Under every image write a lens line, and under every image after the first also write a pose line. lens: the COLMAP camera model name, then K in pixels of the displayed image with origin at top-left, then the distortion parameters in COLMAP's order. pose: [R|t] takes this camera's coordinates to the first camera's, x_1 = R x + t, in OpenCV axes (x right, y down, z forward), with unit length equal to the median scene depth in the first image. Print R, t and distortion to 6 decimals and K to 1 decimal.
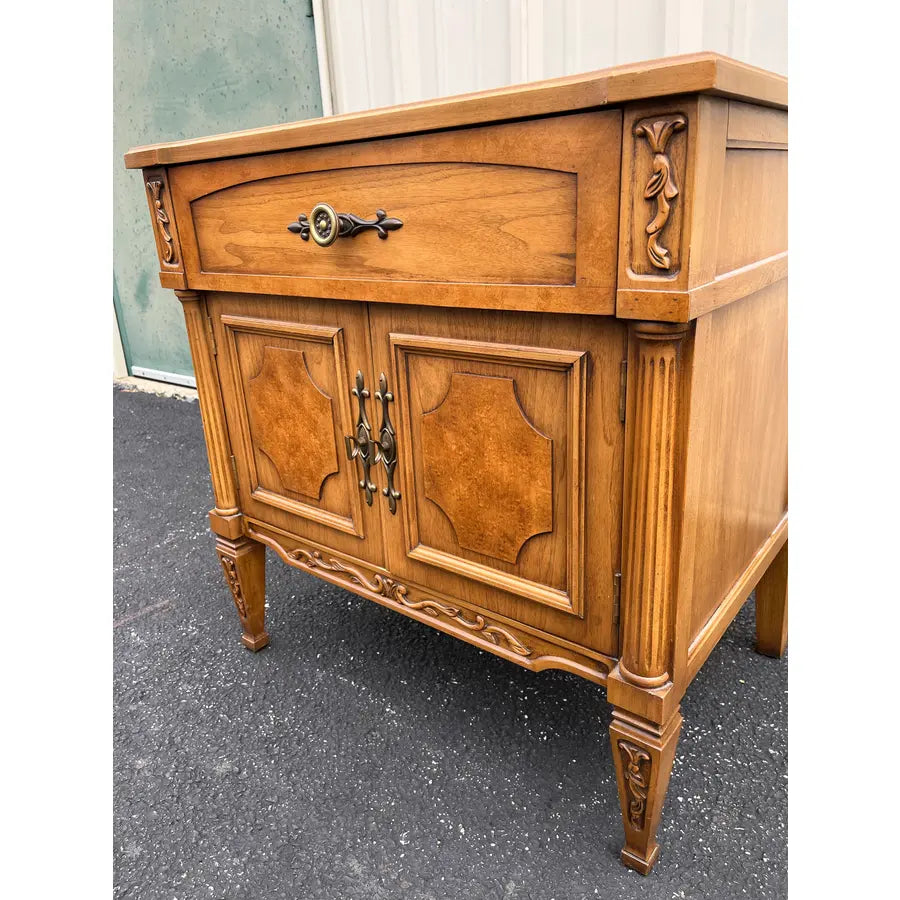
lens RADIAL K [[694.3, 0, 435.8], [0, 694.3, 442.5], [0, 0, 1]] dist [0.066749, -0.094592]
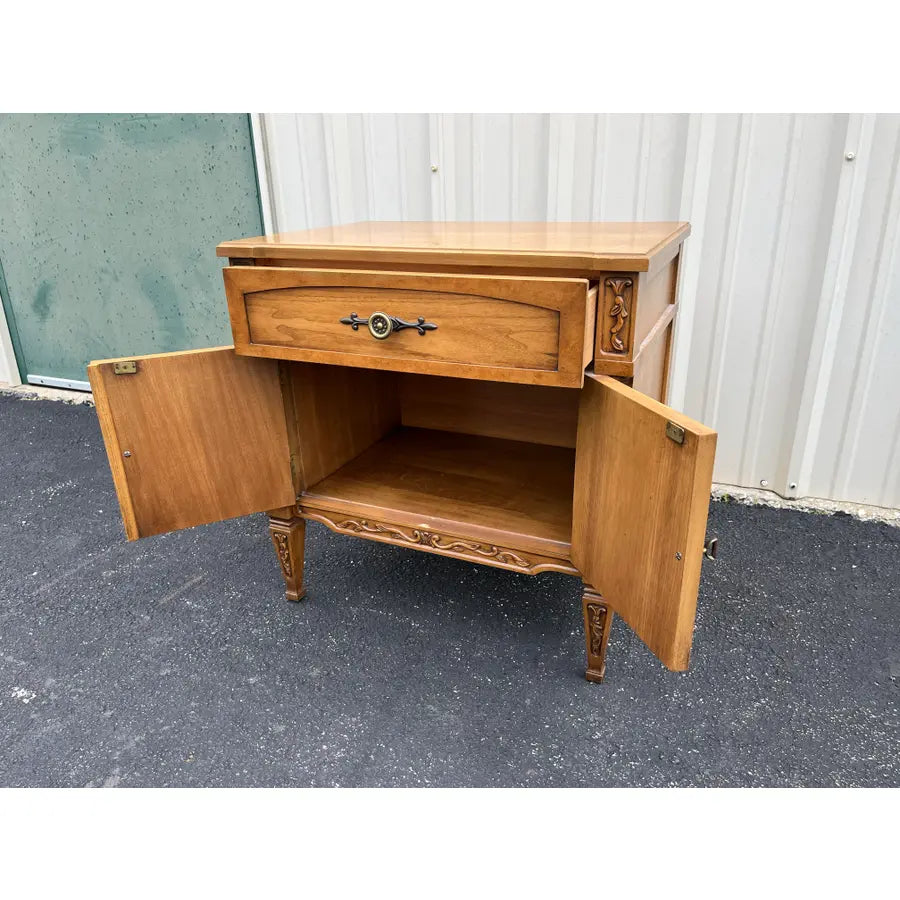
lens RADIAL K [[694.3, 0, 438.9], [0, 694.3, 452.0], [0, 0, 1]] dist [0.066749, -0.094592]
pose [[0.968224, -0.070151, 0.240043, -0.456967], [0.058895, 0.996816, 0.053756, -0.068391], [-0.243050, -0.037910, 0.969273, -0.550902]]
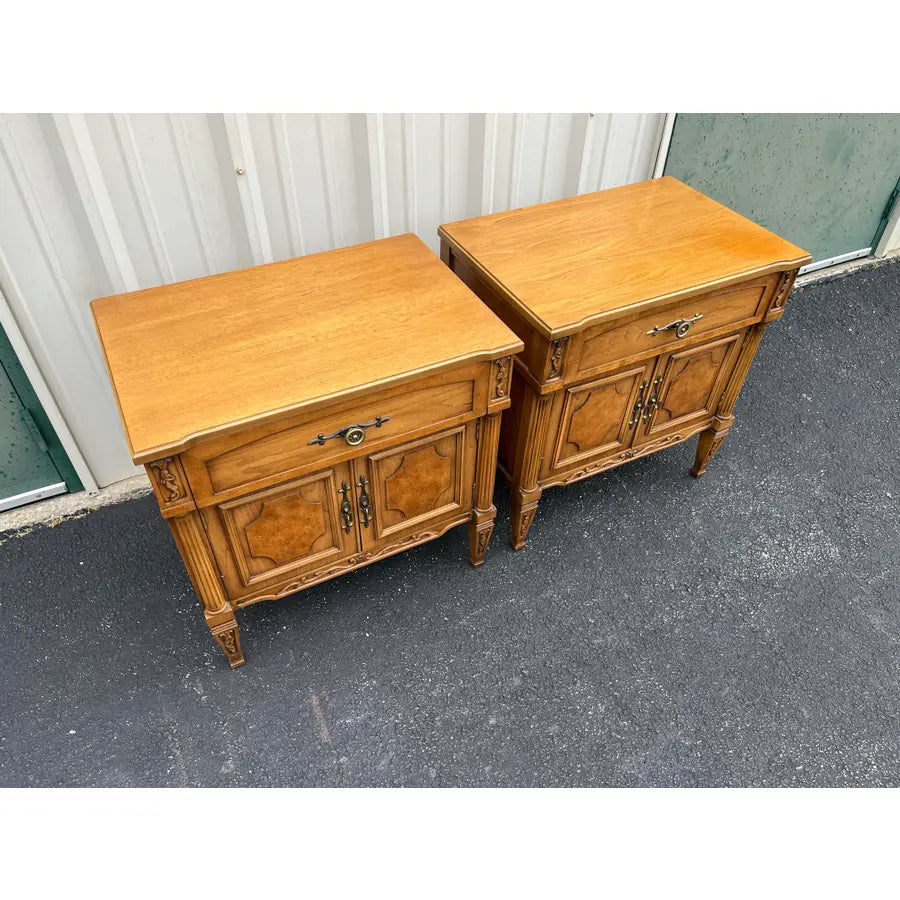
lens RADIAL K [[694.3, 0, 447.6], [0, 694.3, 455.3], [0, 0, 1]] dist [0.066749, -0.094592]
pose [[0.394620, -0.596627, 0.698793, -1.326415], [0.258495, 0.801883, 0.538669, -1.148512], [-0.881734, -0.031934, 0.470664, -0.109307]]
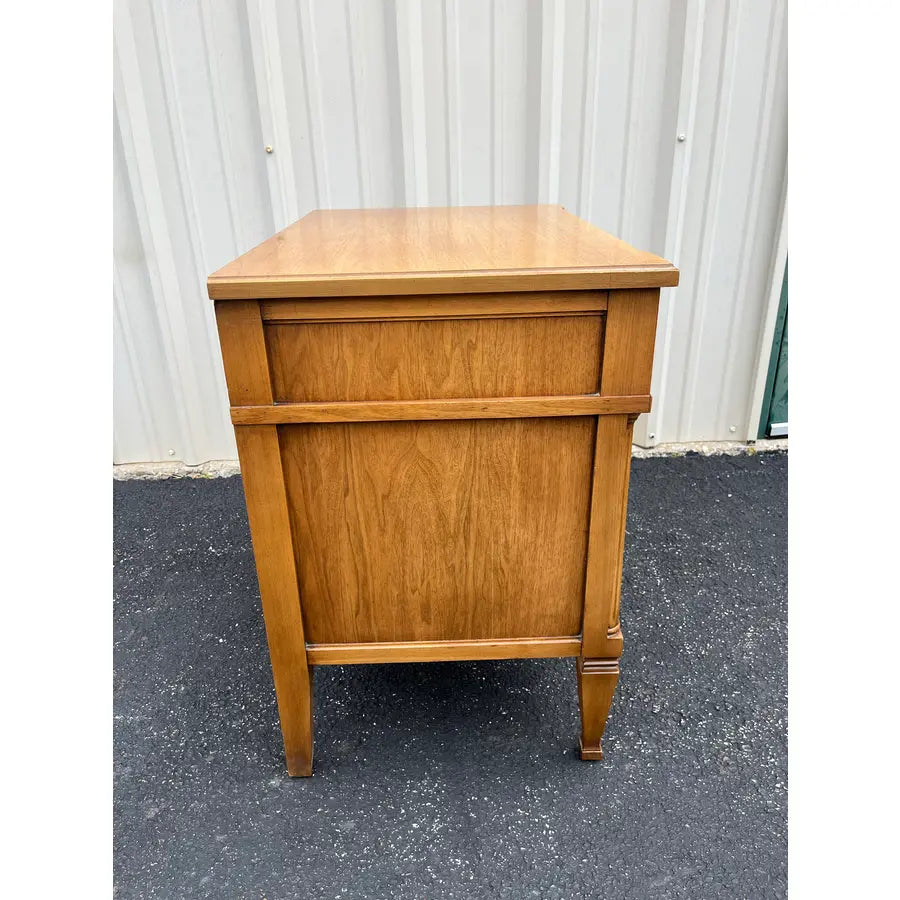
lens RADIAL K [[694.3, 0, 446.1], [0, 694.3, 451.8], [0, 0, 1]] dist [0.066749, -0.094592]
pose [[0.754171, -0.237657, 0.612165, -0.987211], [0.198914, 0.971094, 0.131945, -0.210038], [-0.625827, 0.022259, 0.779644, -0.109517]]
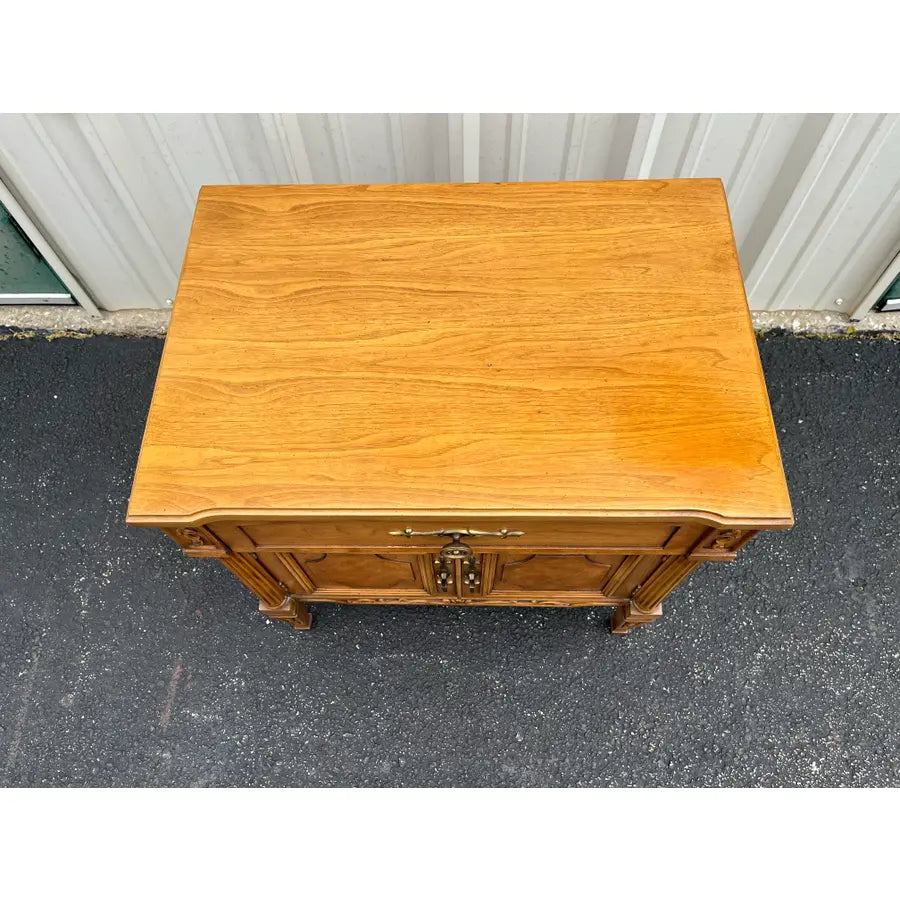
lens RADIAL K [[694.3, 0, 442.8], [0, 694.3, 456.0], [0, 0, 1]] dist [0.066749, -0.094592]
pose [[0.790522, -0.542141, 0.284883, -0.334970], [0.188609, 0.658068, 0.728953, -1.295952], [-0.582668, -0.522522, 0.622470, 0.418587]]
